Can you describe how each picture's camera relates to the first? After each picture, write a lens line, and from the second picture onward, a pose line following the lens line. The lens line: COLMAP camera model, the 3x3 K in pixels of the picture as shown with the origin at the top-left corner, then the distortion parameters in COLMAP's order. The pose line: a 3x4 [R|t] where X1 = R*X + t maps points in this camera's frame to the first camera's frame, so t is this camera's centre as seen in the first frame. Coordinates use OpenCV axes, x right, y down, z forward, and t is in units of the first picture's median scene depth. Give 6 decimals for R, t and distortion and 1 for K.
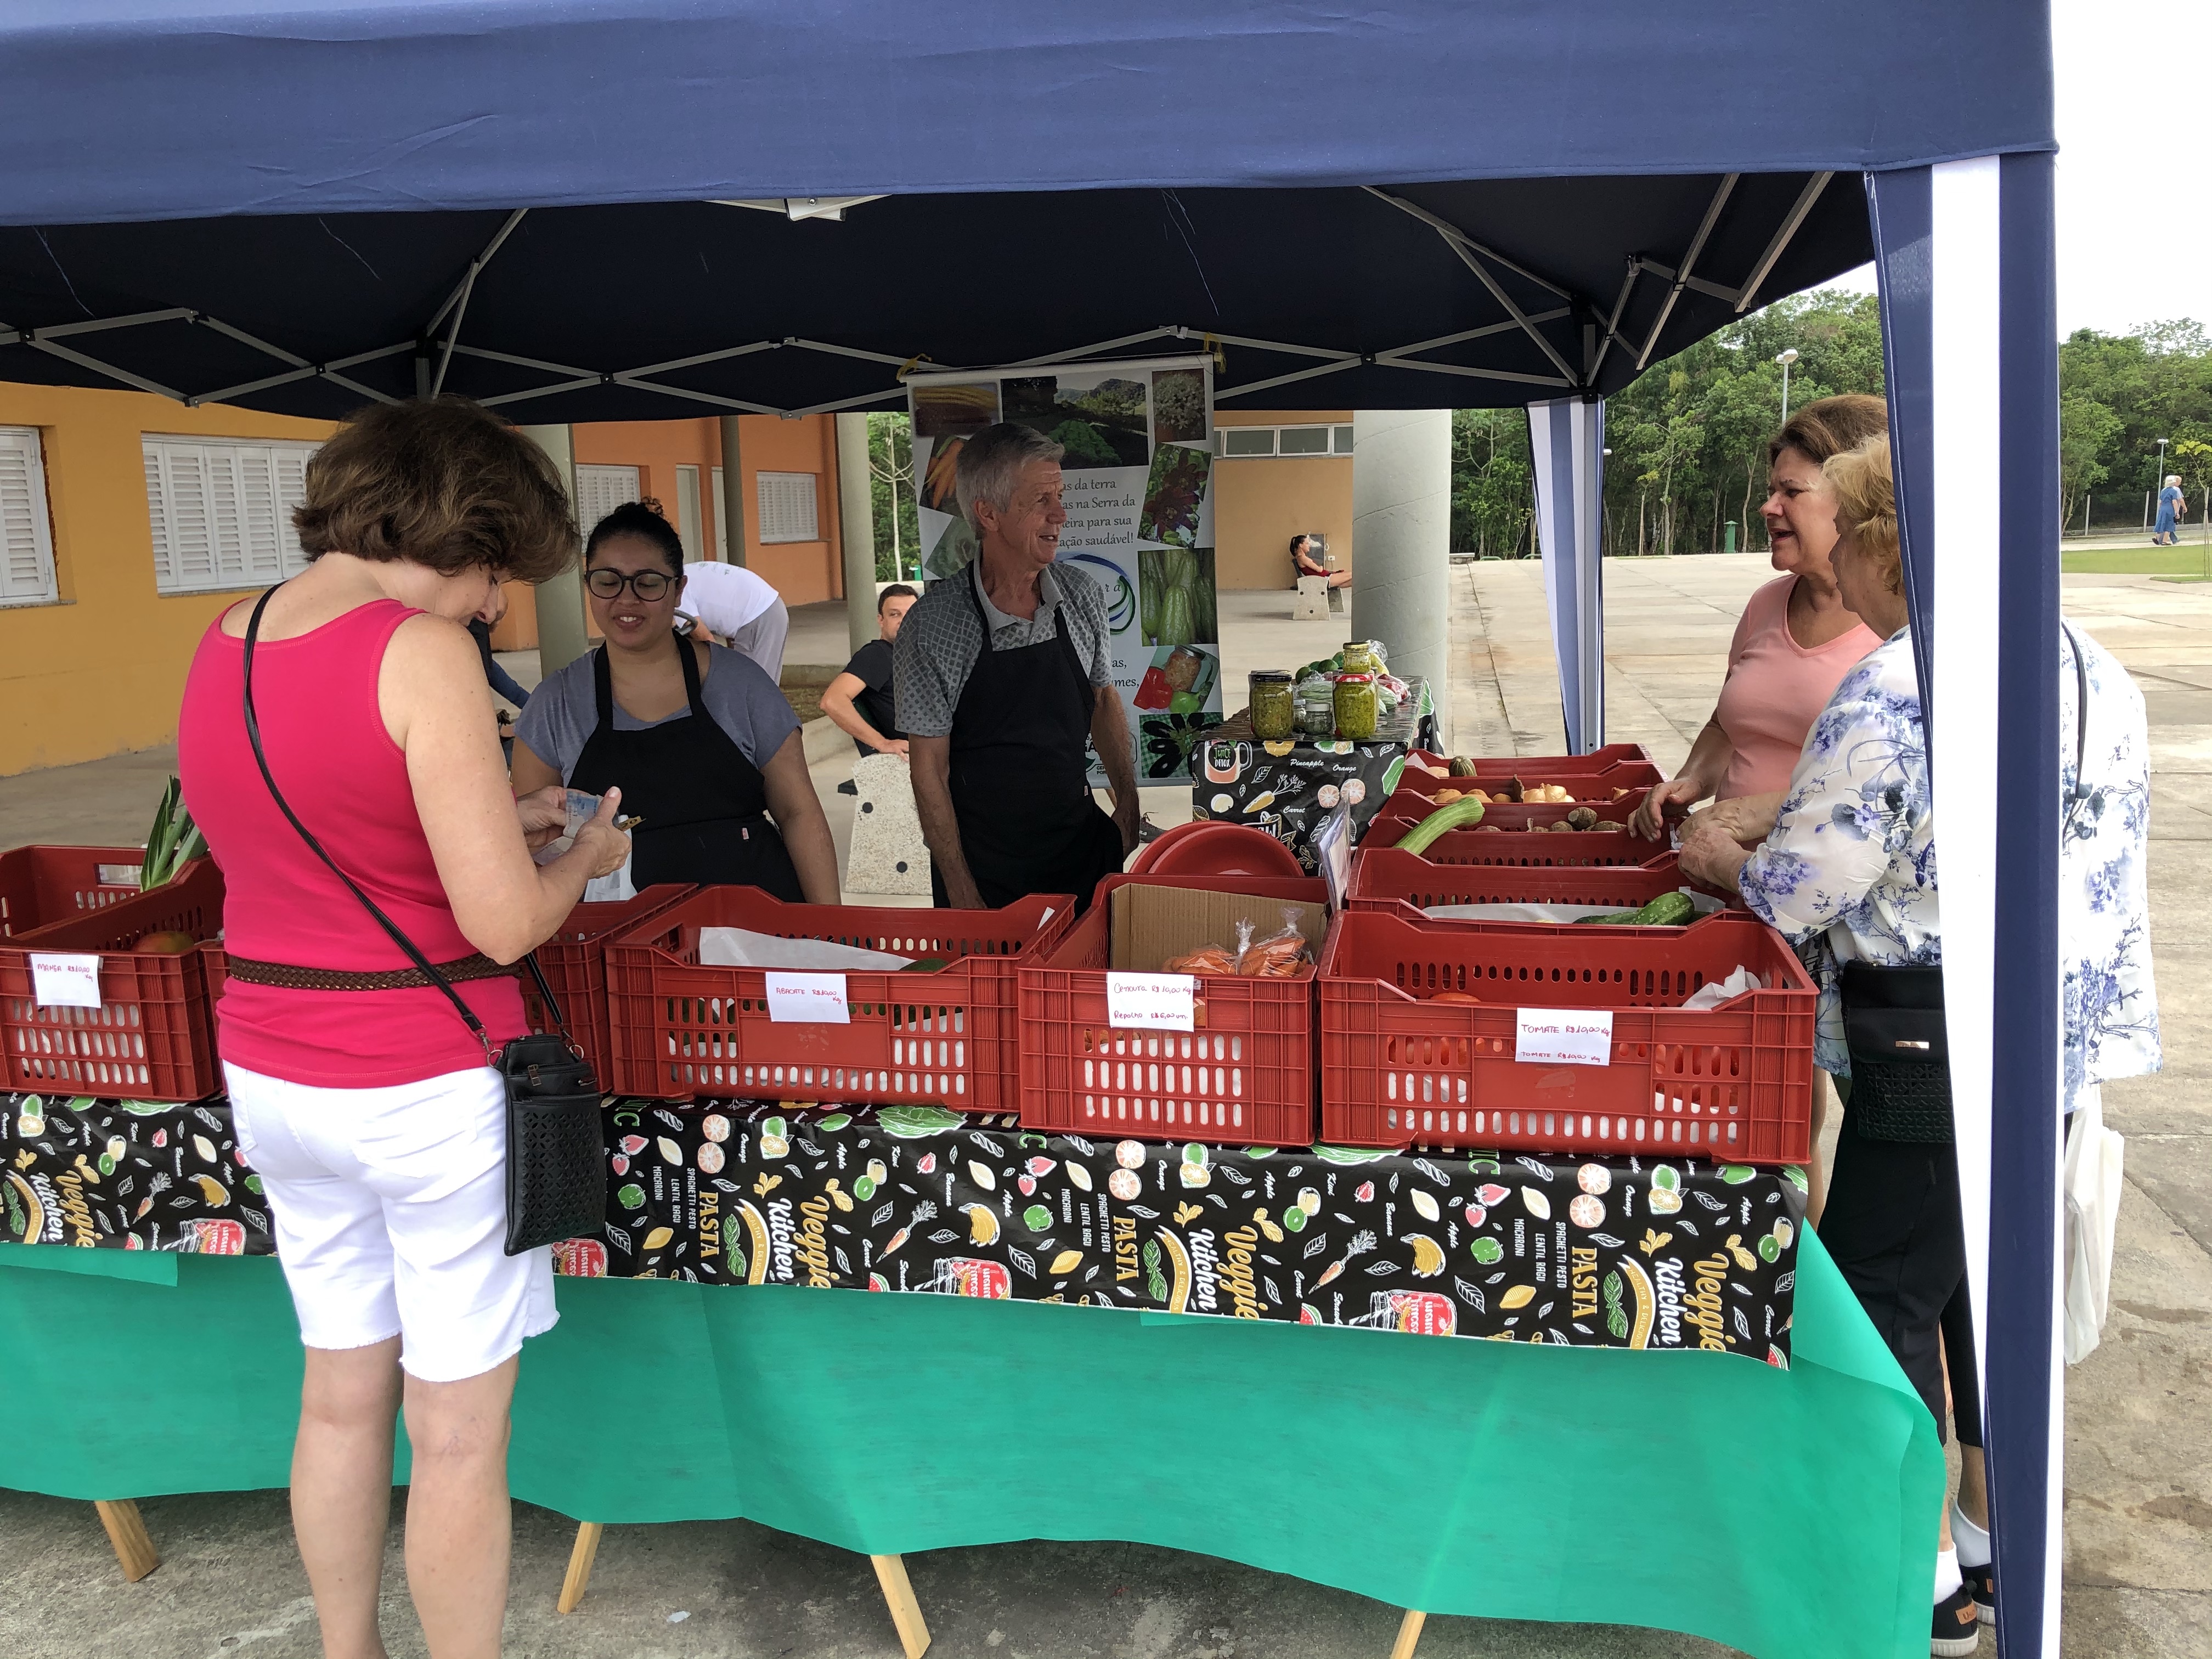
lens RADIAL K [[1821.6, 0, 1115.1], [0, 1821.6, 815.1], [0, 0, 1]] dist [0.069077, -0.132205]
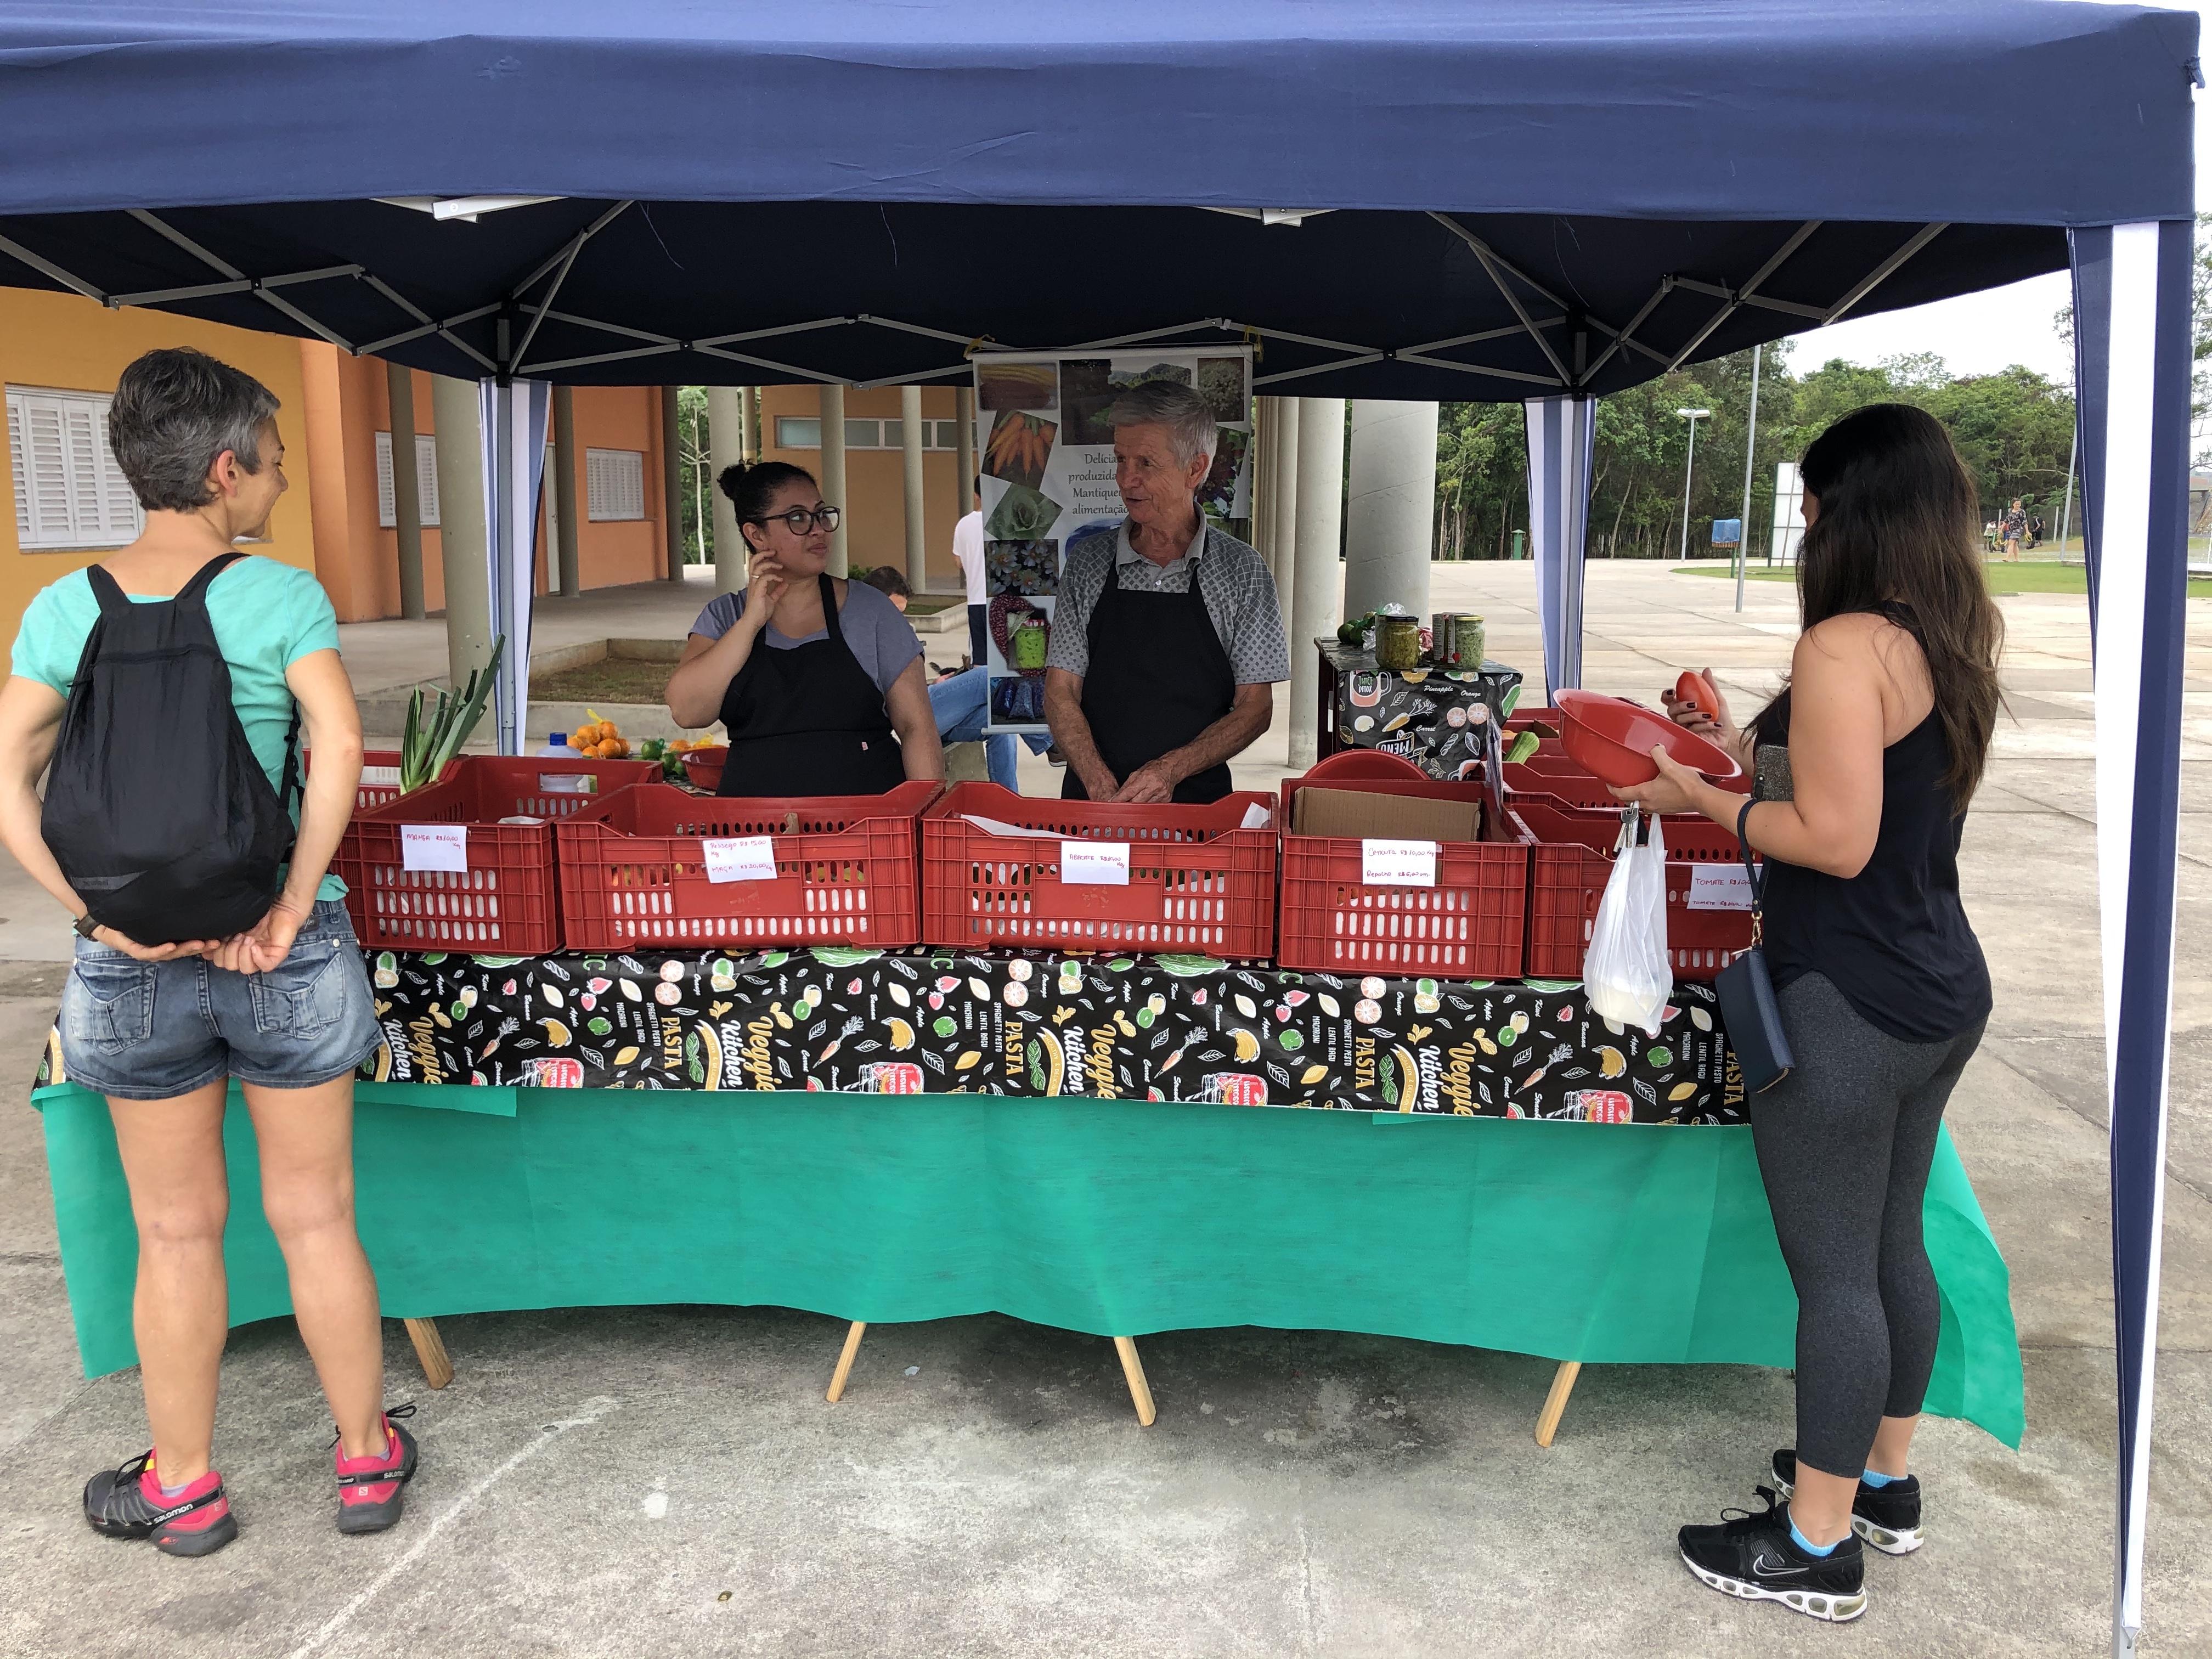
lens RADIAL K [[1821.6, 0, 1106.0], [0, 1821.6, 841.9], [0, 0, 1]] dist [0.085141, -0.146213]
pose [[0.993196, 0.008900, 0.116115, -0.277868], [-0.010764, 0.999823, 0.015436, 0.061545], [-0.115957, -0.016581, 0.993116, -0.187444]]
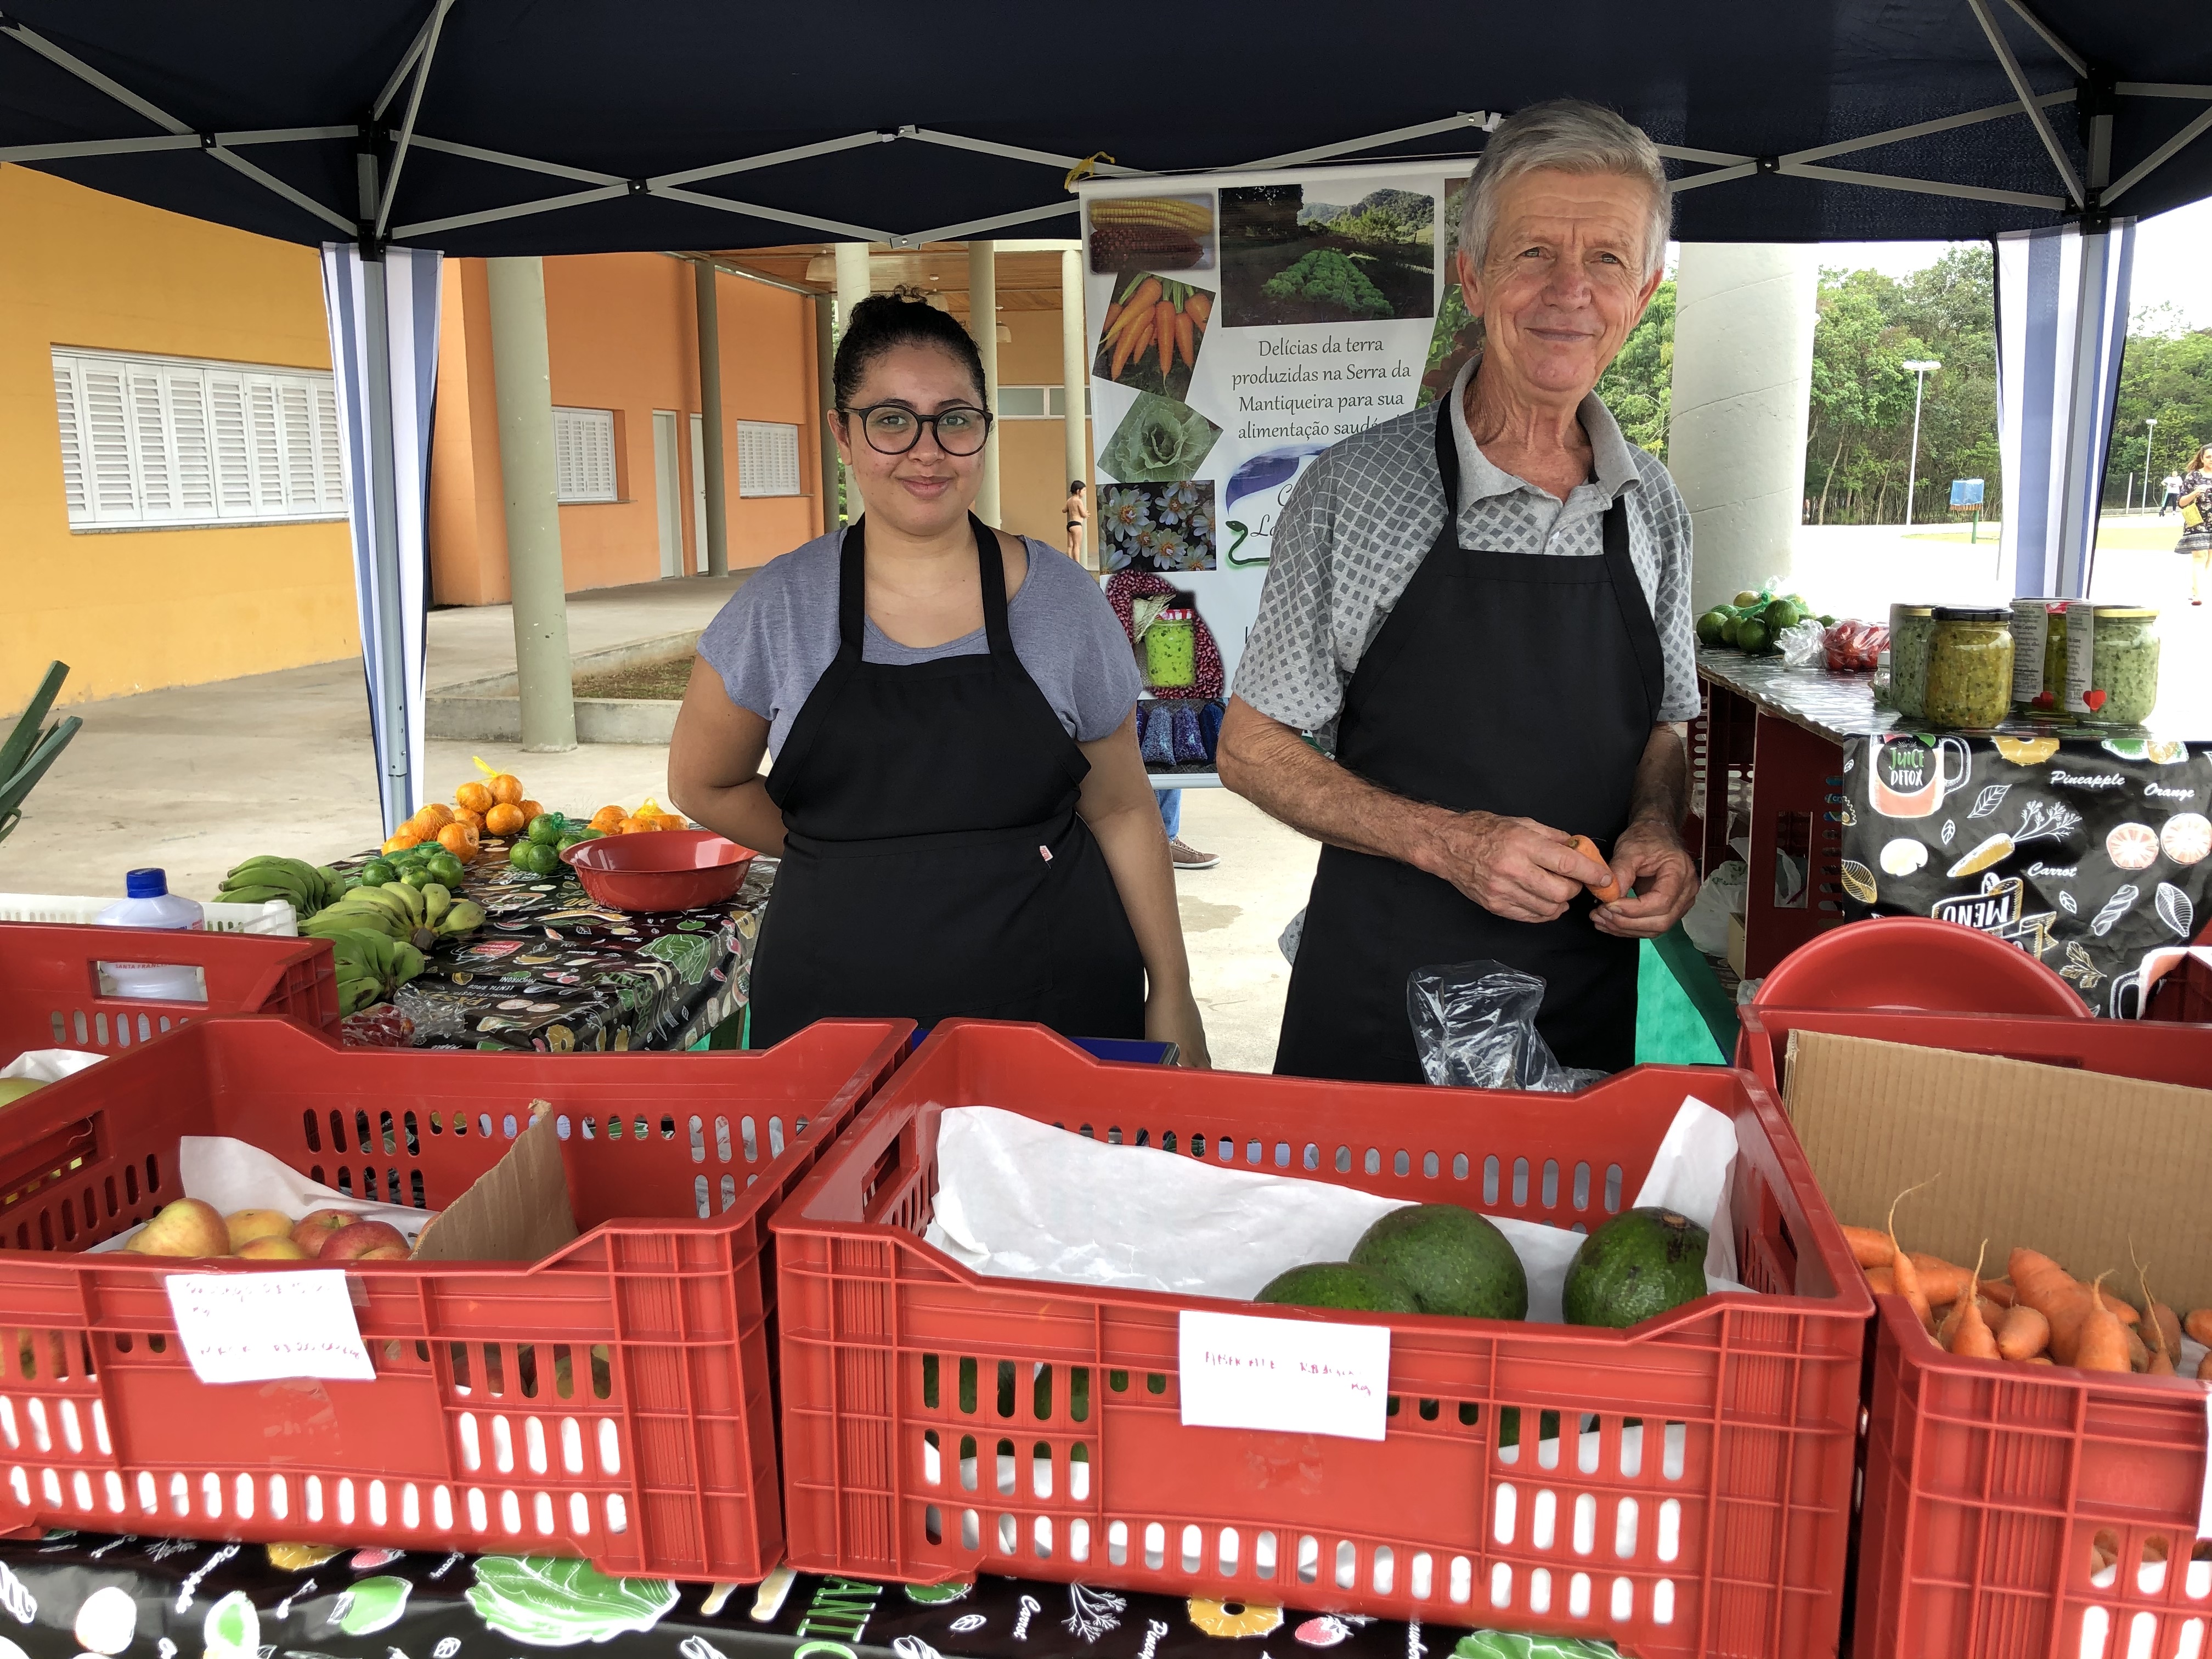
lens RADIAL K [[1787.8, 0, 1121.3], [0, 1787.8, 823.1], [0, 0, 1]] dist [0.081566, -0.135767]
pose [[0.999520, 0.011495, 0.028765, -0.199473], [-0.012136, 0.999680, 0.022207, -0.027573], [-0.028500, -0.022545, 0.999340, 0.557700]]
